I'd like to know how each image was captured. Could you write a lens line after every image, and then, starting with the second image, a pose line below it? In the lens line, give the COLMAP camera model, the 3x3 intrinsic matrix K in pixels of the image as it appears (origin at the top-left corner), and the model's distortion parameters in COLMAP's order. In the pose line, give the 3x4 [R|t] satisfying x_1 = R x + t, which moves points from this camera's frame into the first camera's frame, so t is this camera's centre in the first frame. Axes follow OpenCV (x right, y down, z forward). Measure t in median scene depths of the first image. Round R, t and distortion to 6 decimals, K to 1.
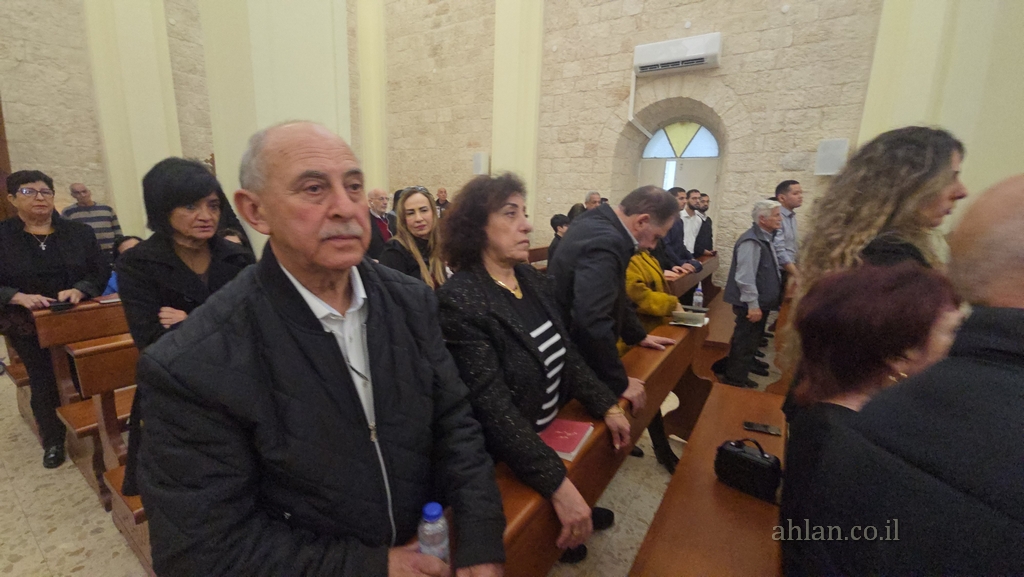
lens RADIAL K [[418.0, 0, 512.0], [0, 418.0, 288.5], [0, 0, 1]] dist [0.031100, -0.020655]
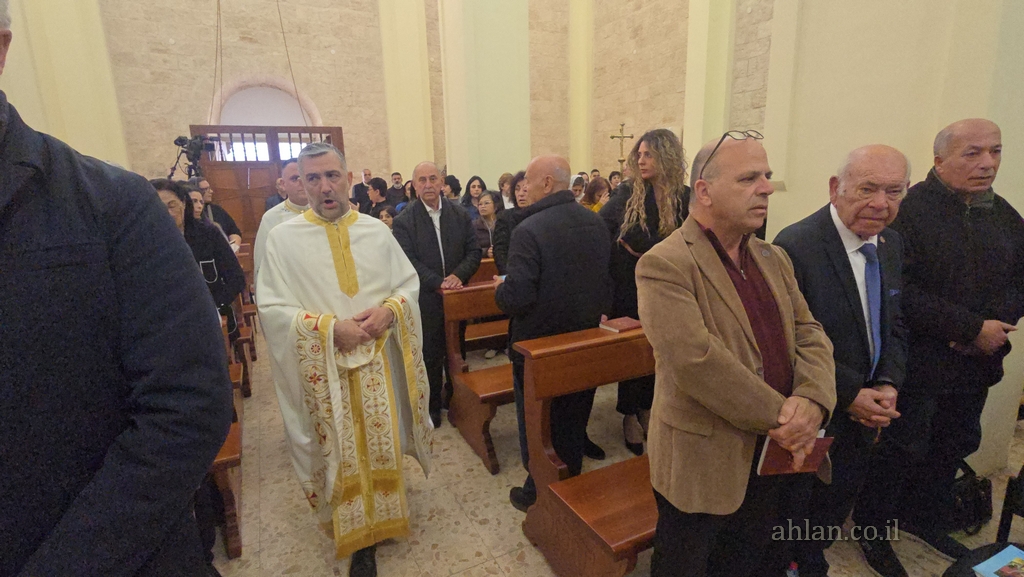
lens RADIAL K [[496.9, 0, 508.5], [0, 496.9, 292.0], [0, 0, 1]] dist [-0.000959, -0.000299]
pose [[0.862322, 0.048947, -0.503990, 0.270551], [-0.043977, 0.998796, 0.021758, 0.073171], [0.504448, 0.003401, 0.863436, -0.274397]]
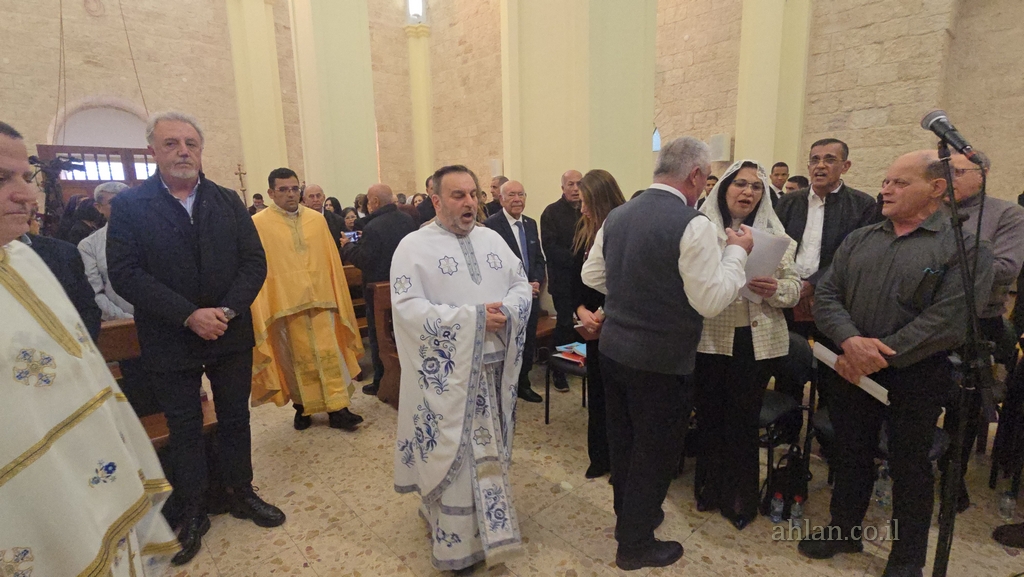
lens RADIAL K [[496.9, 0, 508.5], [0, 496.9, 292.0], [0, 0, 1]] dist [-0.000959, -0.000299]
pose [[0.968539, -0.014571, -0.248435, 0.432248], [0.007833, 0.999575, -0.028087, 0.146869], [0.248739, 0.025258, 0.968241, -0.541587]]
